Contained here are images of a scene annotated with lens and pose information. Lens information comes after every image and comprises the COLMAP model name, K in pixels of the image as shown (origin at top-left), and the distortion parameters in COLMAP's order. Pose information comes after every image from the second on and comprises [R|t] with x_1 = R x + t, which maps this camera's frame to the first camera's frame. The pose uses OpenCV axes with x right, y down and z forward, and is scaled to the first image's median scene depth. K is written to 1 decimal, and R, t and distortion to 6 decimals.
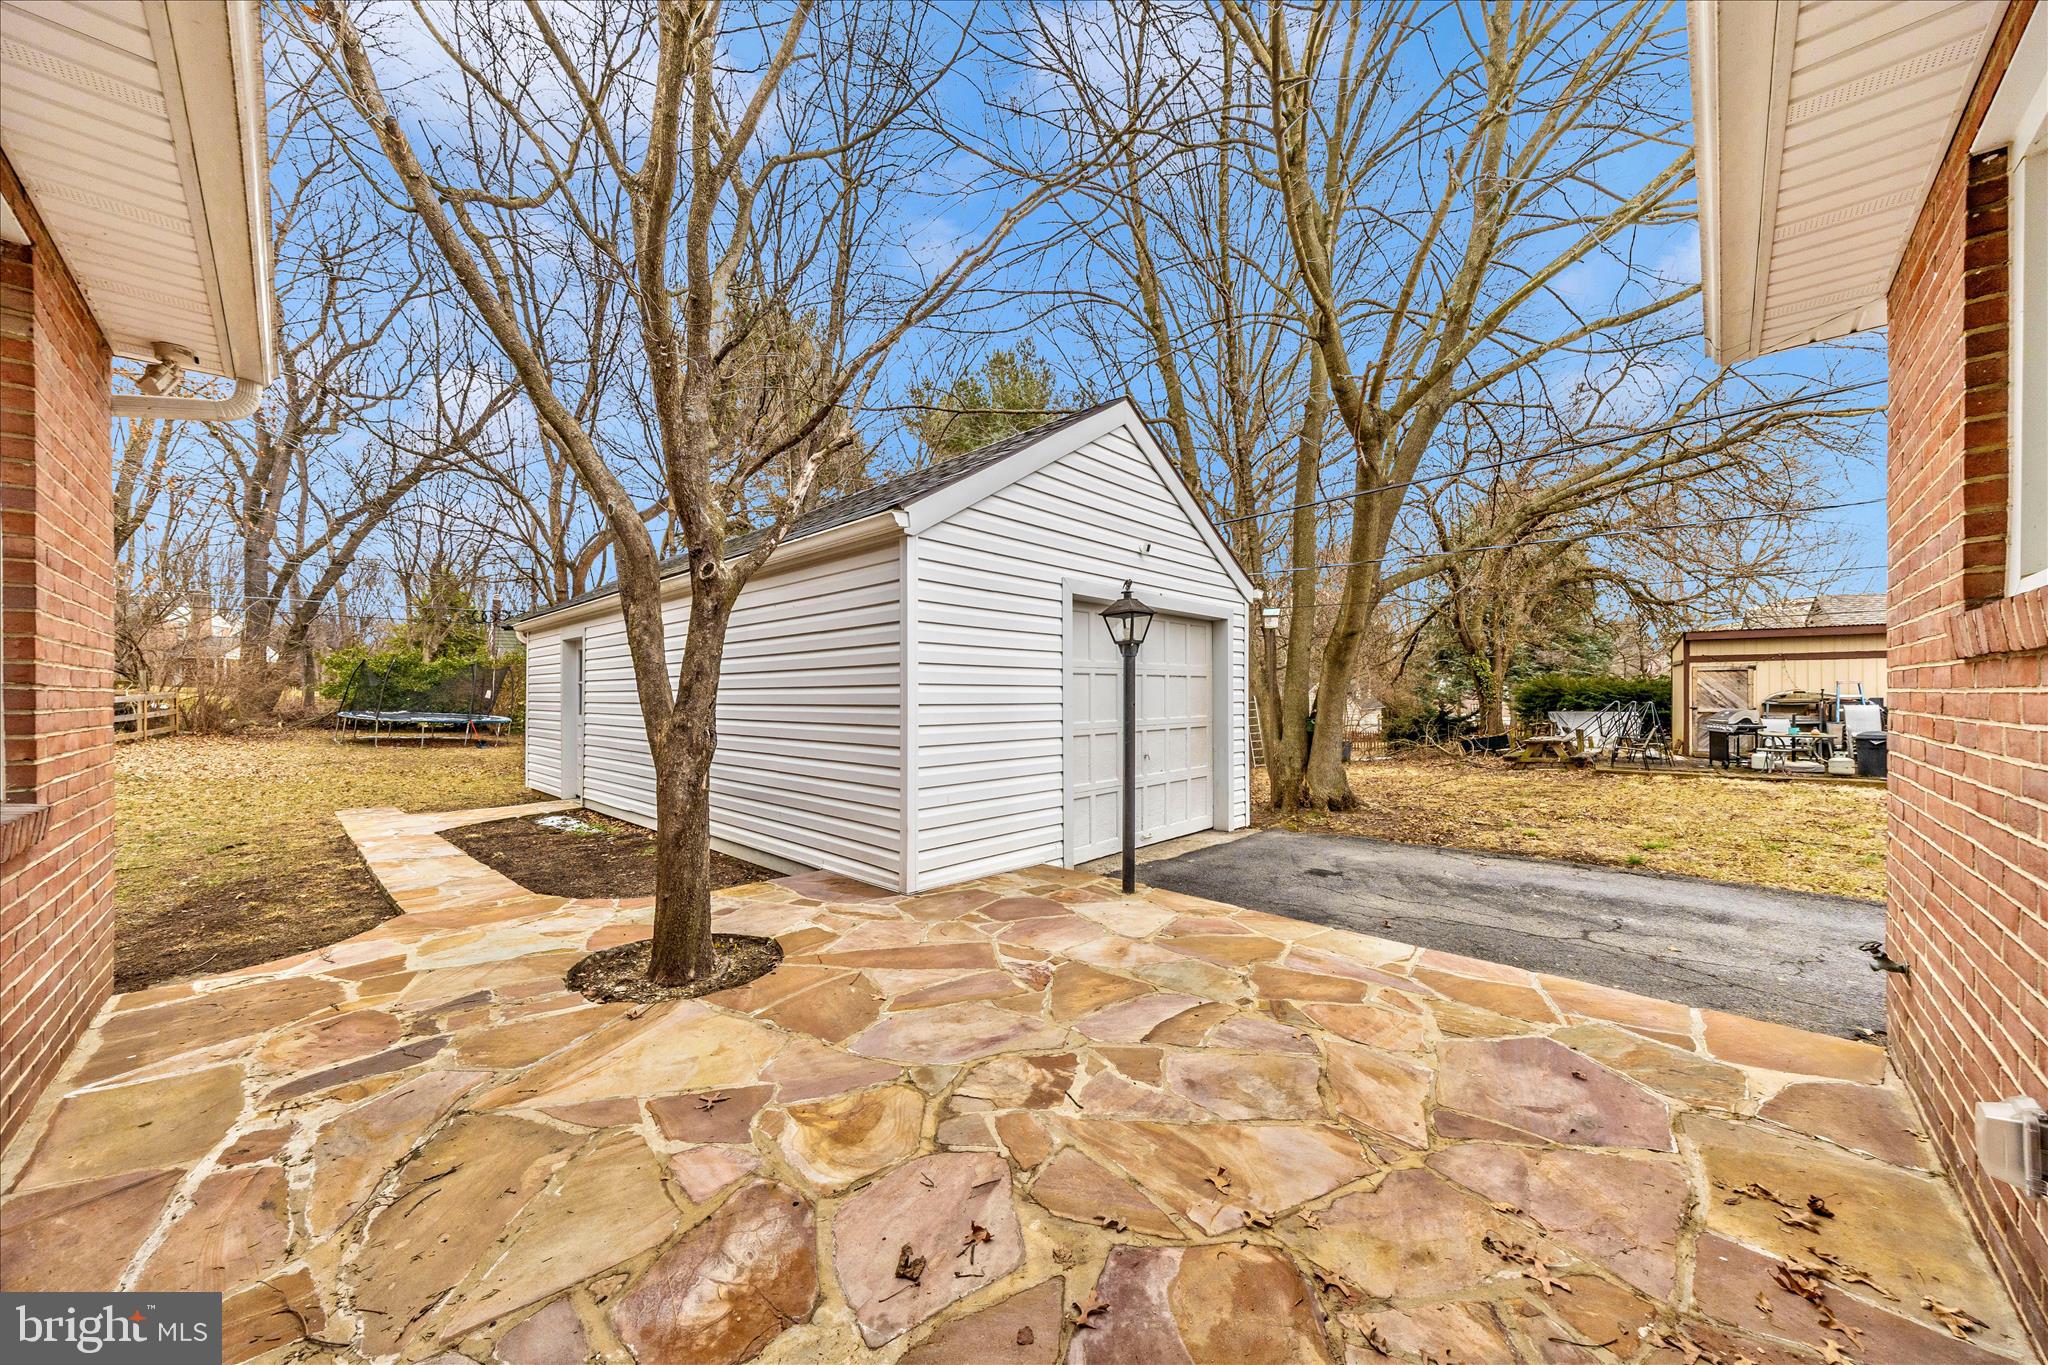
lens RADIAL K [[714.5, 0, 1008.2], [0, 714.5, 695.3], [0, 0, 1]] dist [-0.000080, -0.000020]
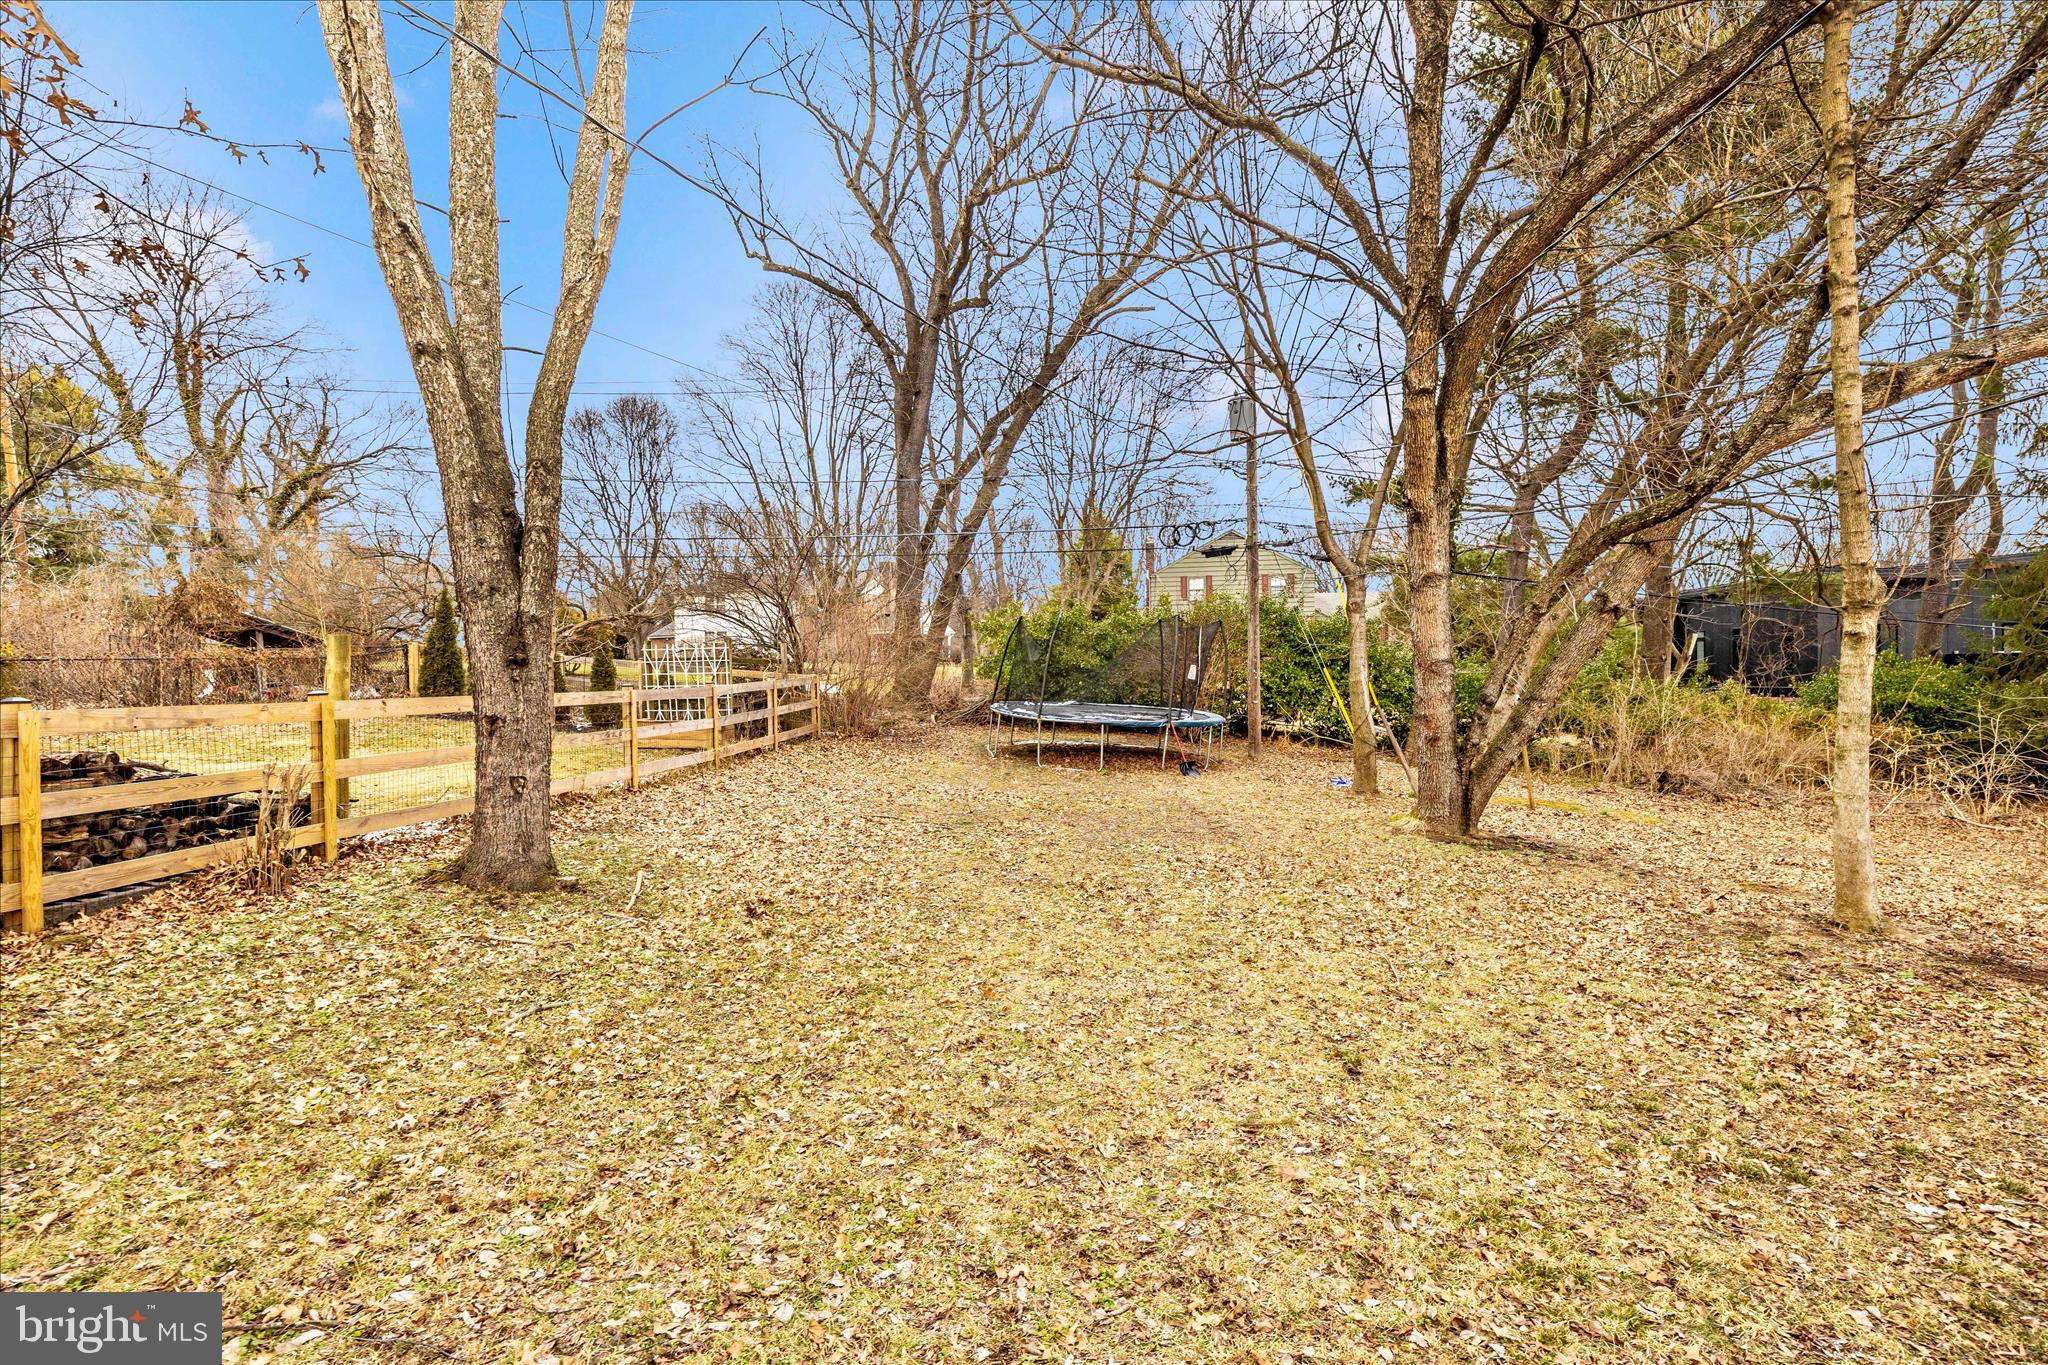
lens RADIAL K [[714.5, 0, 1008.2], [0, 714.5, 695.3], [0, 0, 1]] dist [-0.000080, -0.000020]
pose [[0.730476, 0.017903, -0.682704, -0.482005], [0.013767, 0.999067, 0.040930, -0.008442], [0.682800, -0.039297, 0.729548, 0.533623]]
